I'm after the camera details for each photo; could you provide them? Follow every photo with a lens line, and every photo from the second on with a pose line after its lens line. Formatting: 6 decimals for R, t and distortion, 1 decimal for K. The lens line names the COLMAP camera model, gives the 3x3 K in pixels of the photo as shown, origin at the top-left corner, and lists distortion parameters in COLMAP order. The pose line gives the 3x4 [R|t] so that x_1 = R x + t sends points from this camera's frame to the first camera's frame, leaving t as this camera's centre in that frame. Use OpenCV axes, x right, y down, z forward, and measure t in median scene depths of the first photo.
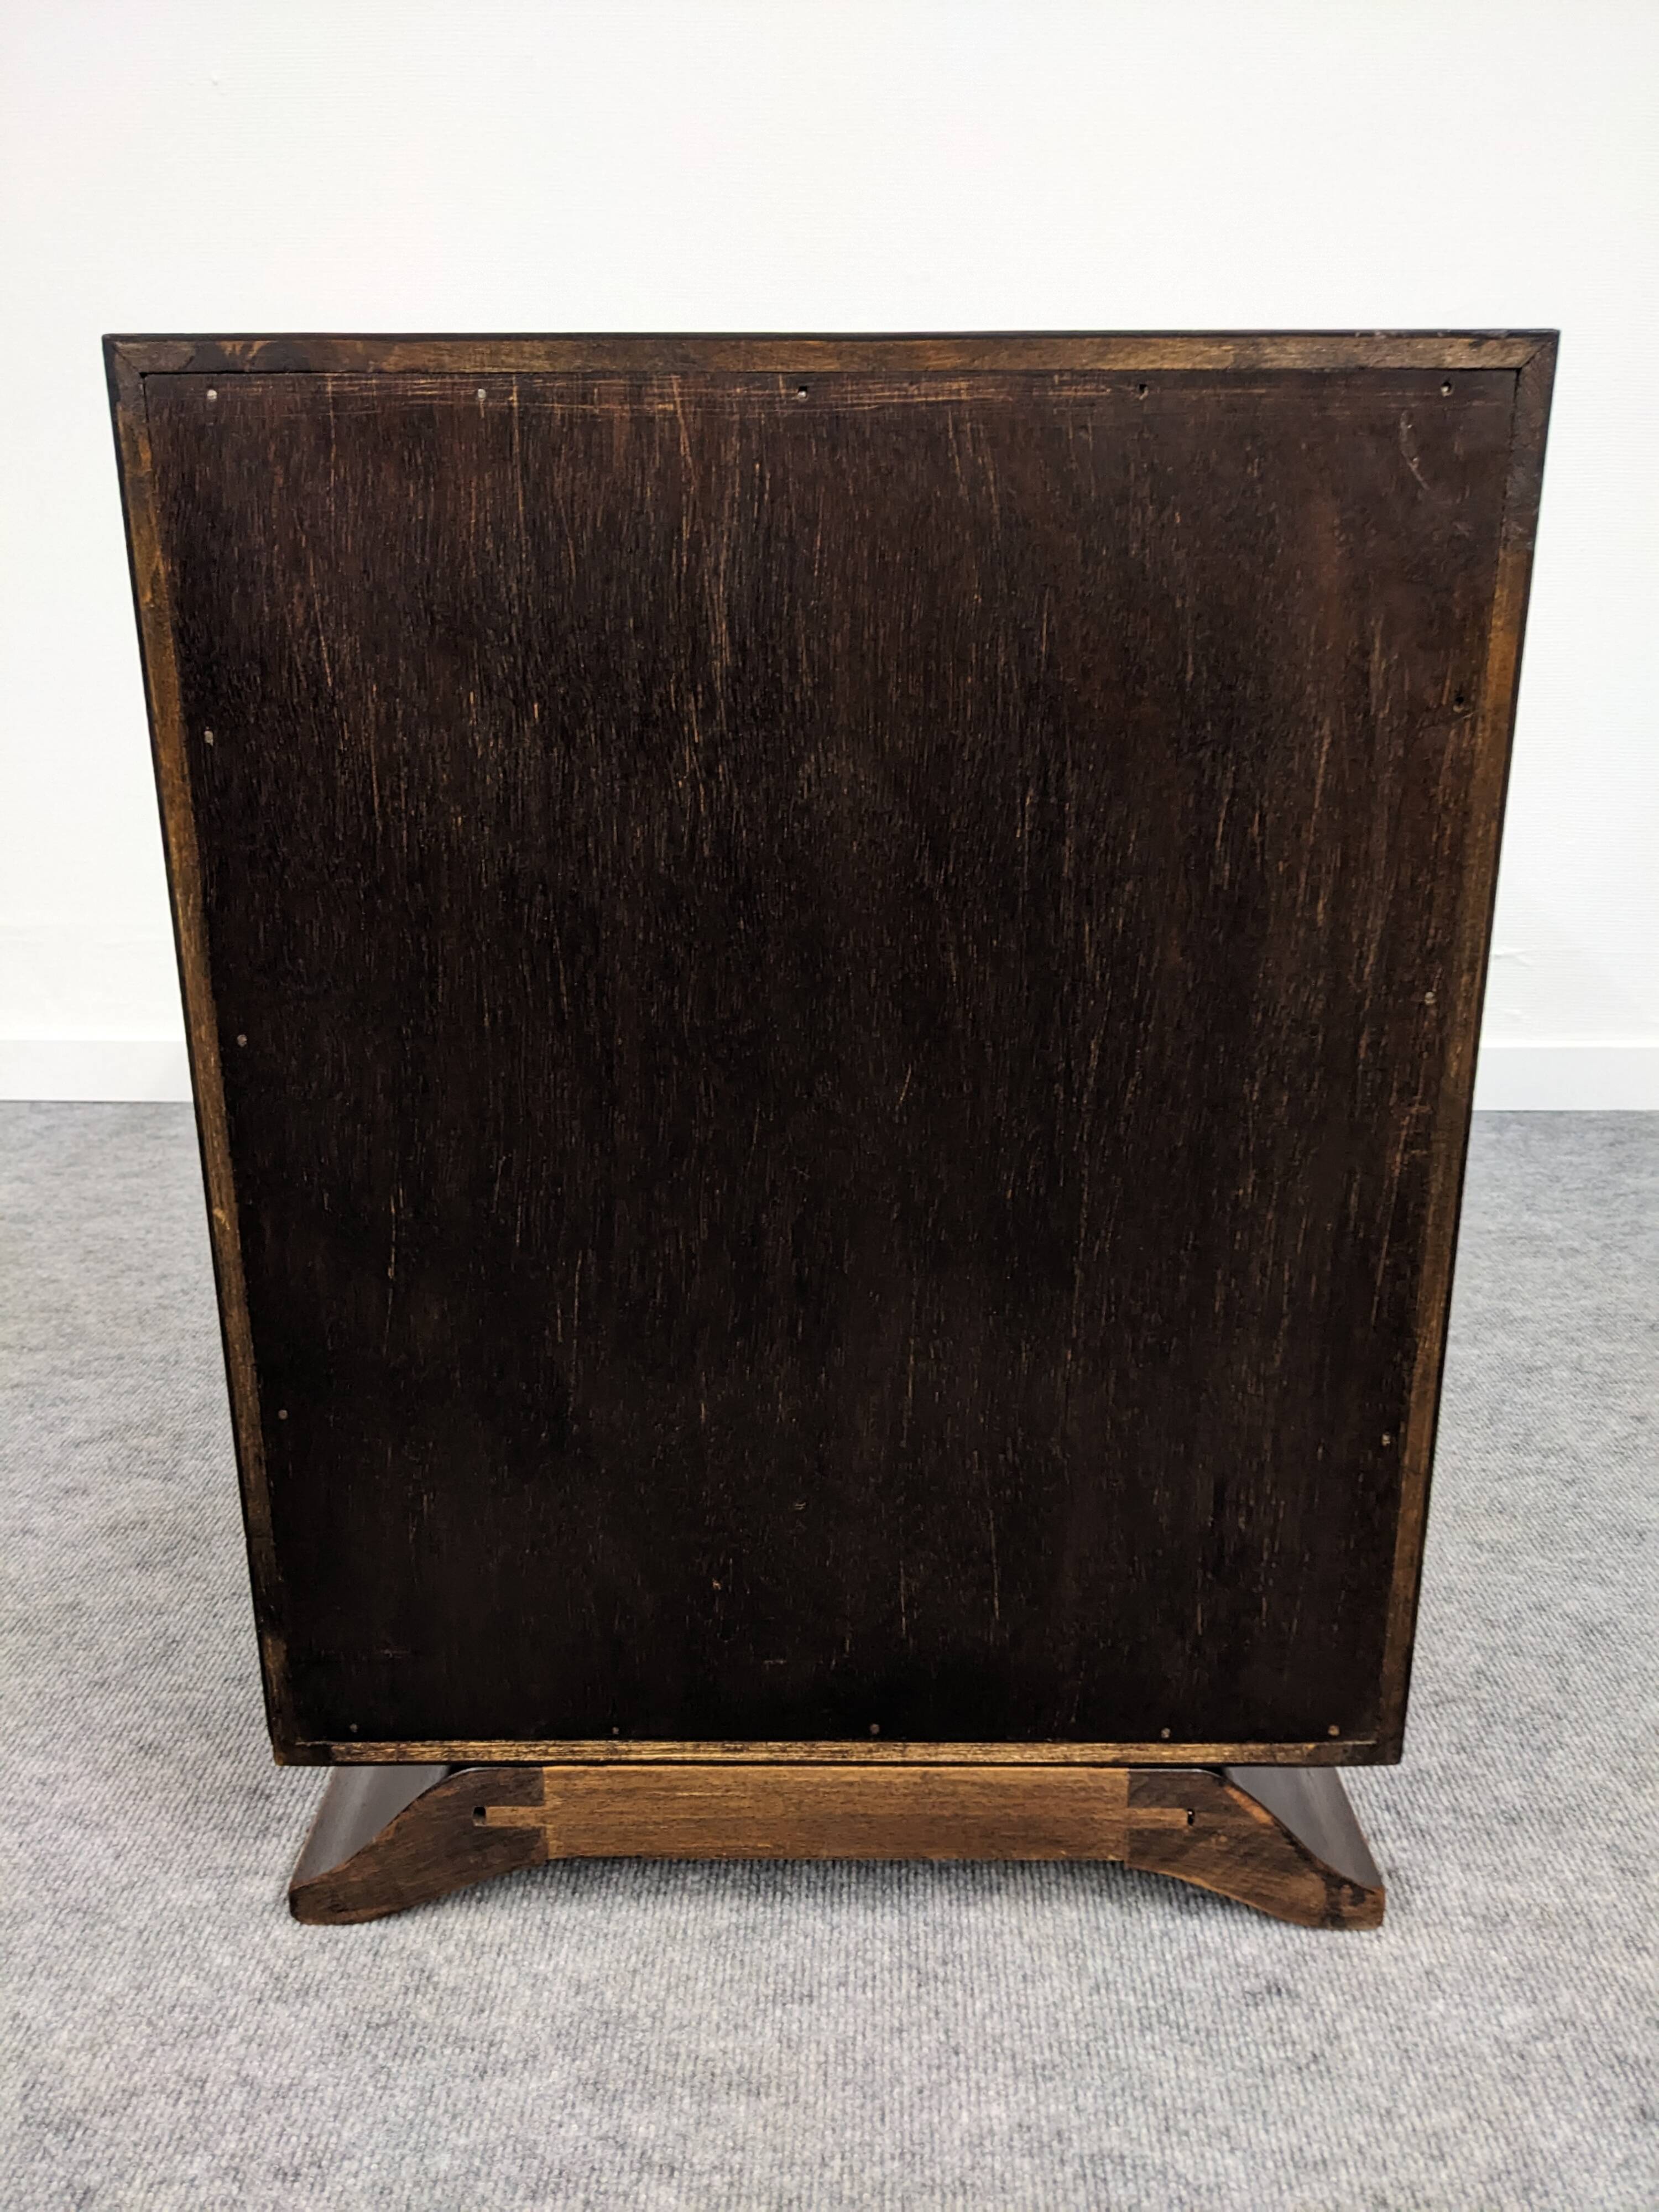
lens RADIAL K [[1779.2, 0, 835.9], [0, 1779.2, 1097.4], [0, 0, 1]] dist [0.035850, -0.074598]
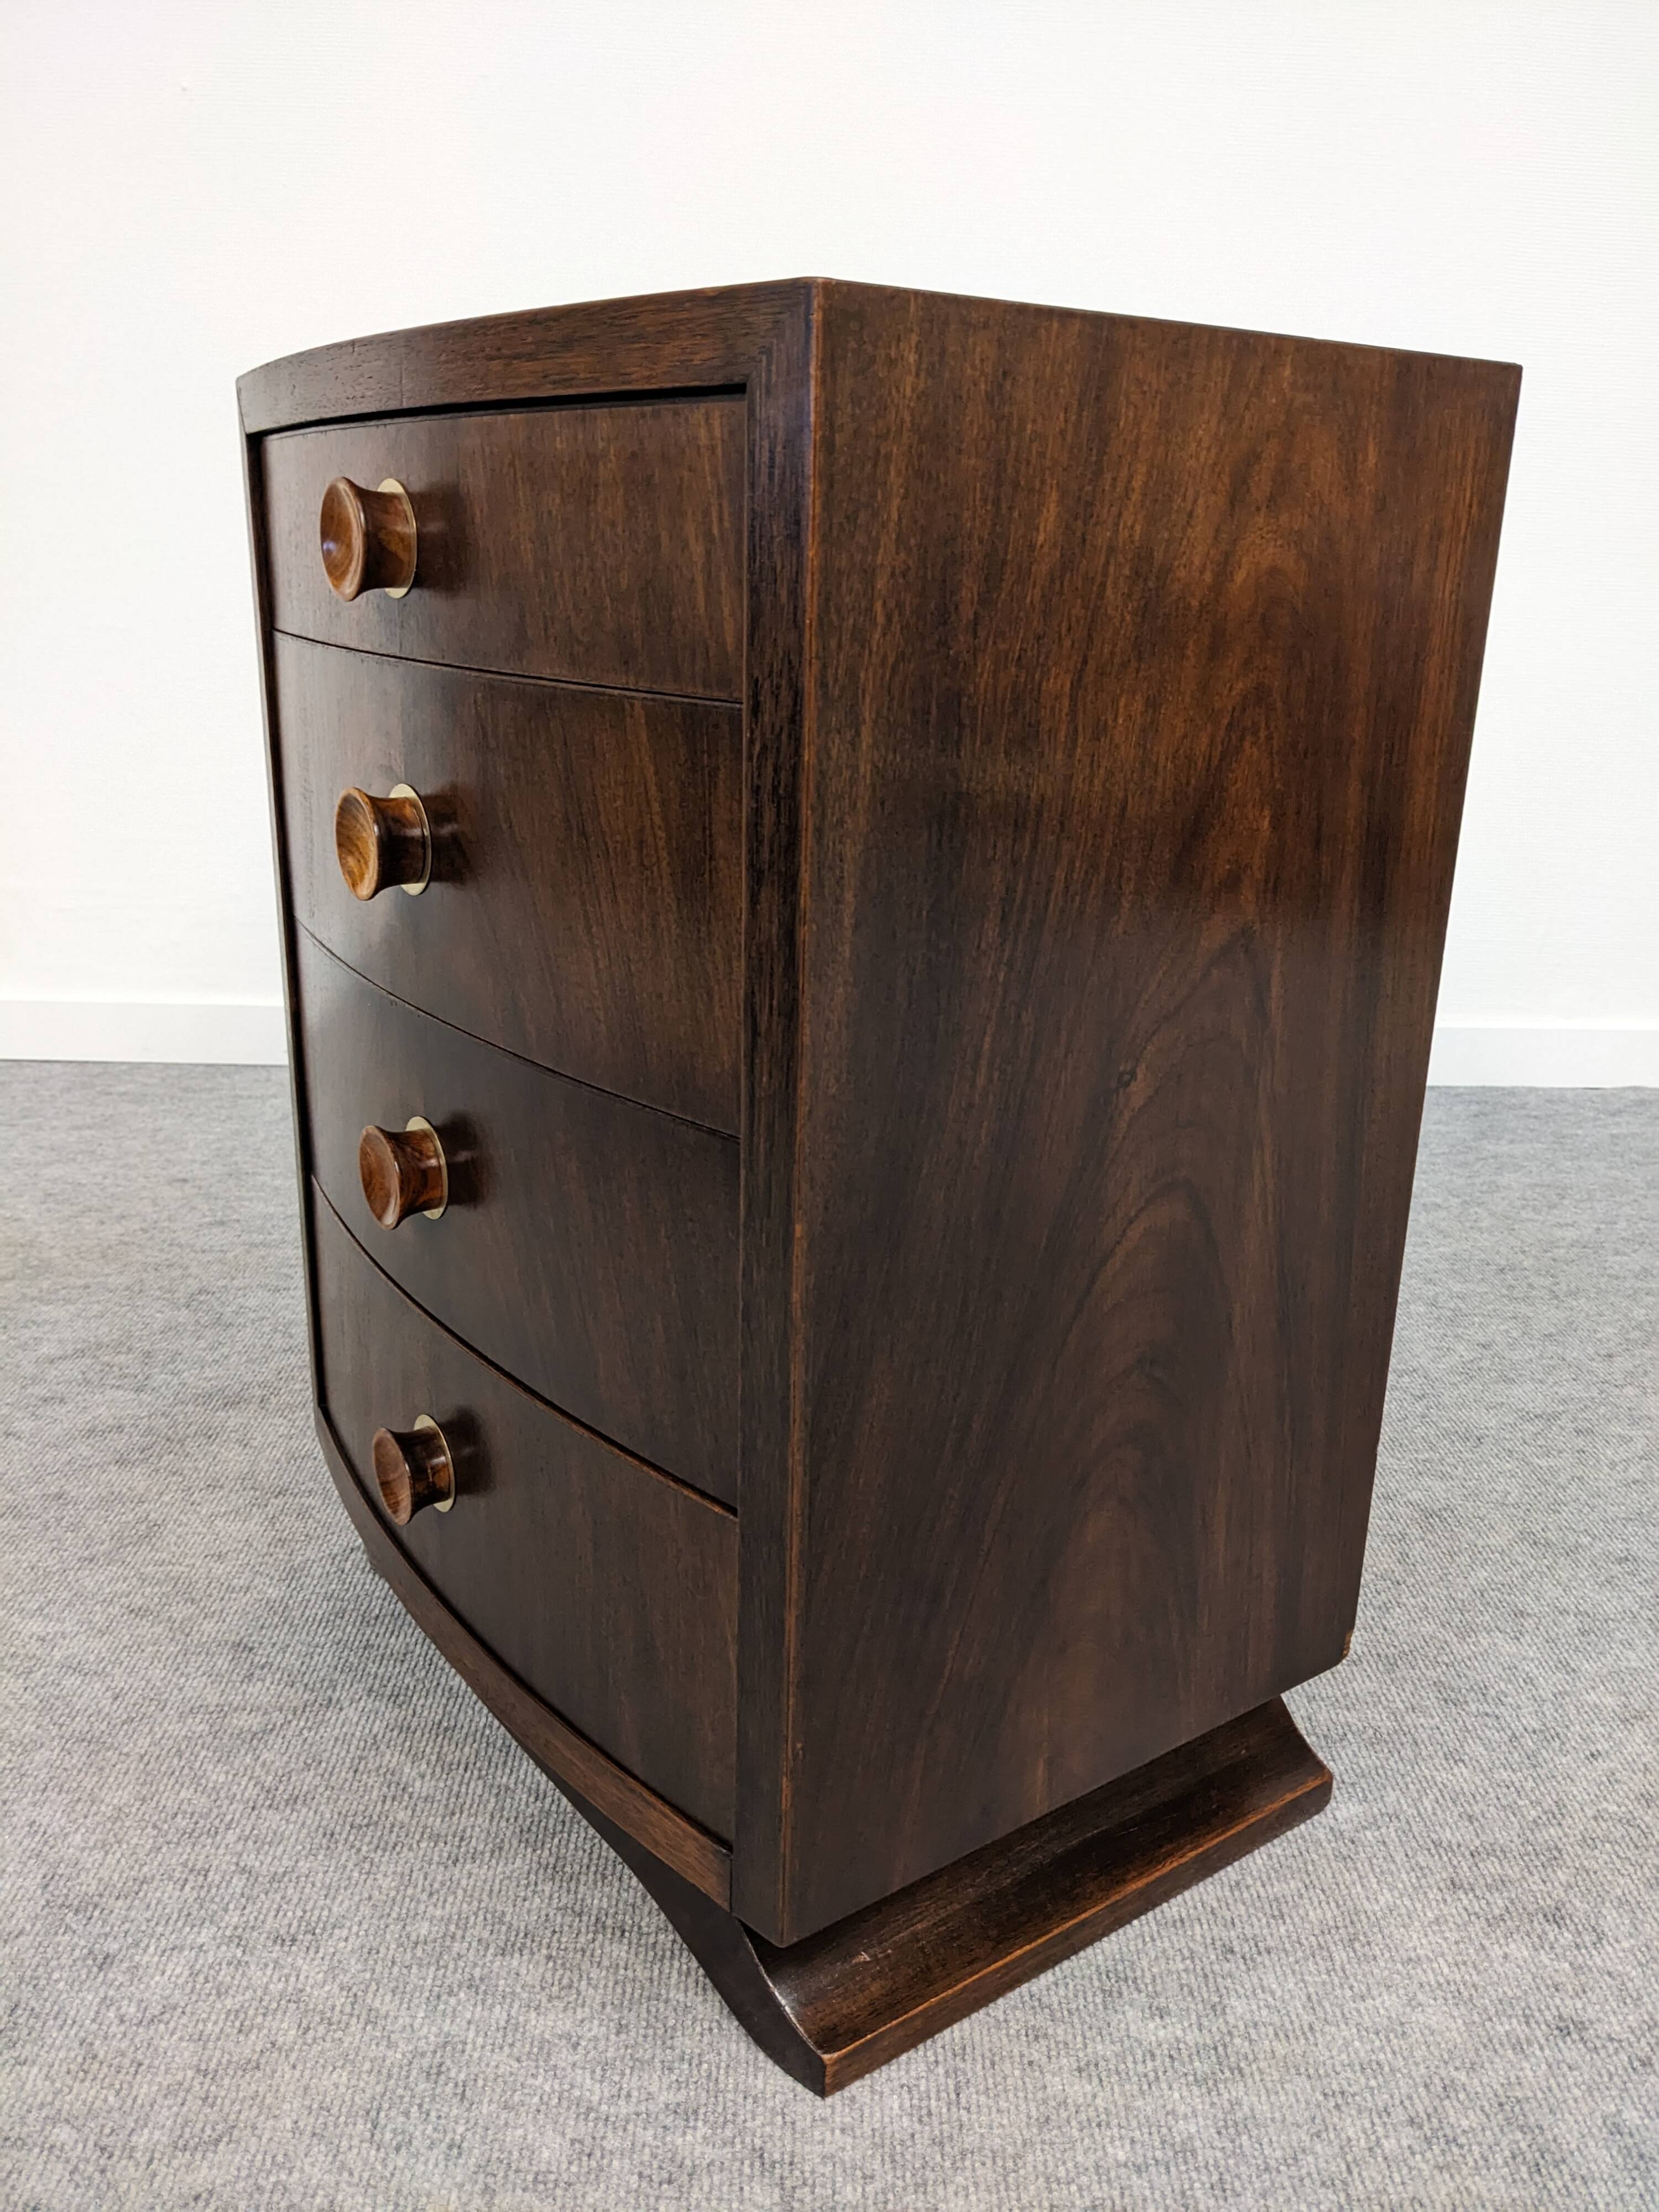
lens RADIAL K [[1779.2, 0, 843.1], [0, 1779.2, 1094.7], [0, 0, 1]] dist [0.035850, -0.074598]
pose [[0.998581, 0.011545, 0.051986, -0.014159], [-0.011287, 0.999923, -0.005244, 0.055912], [-0.052043, 0.004650, 0.998634, -0.147015]]
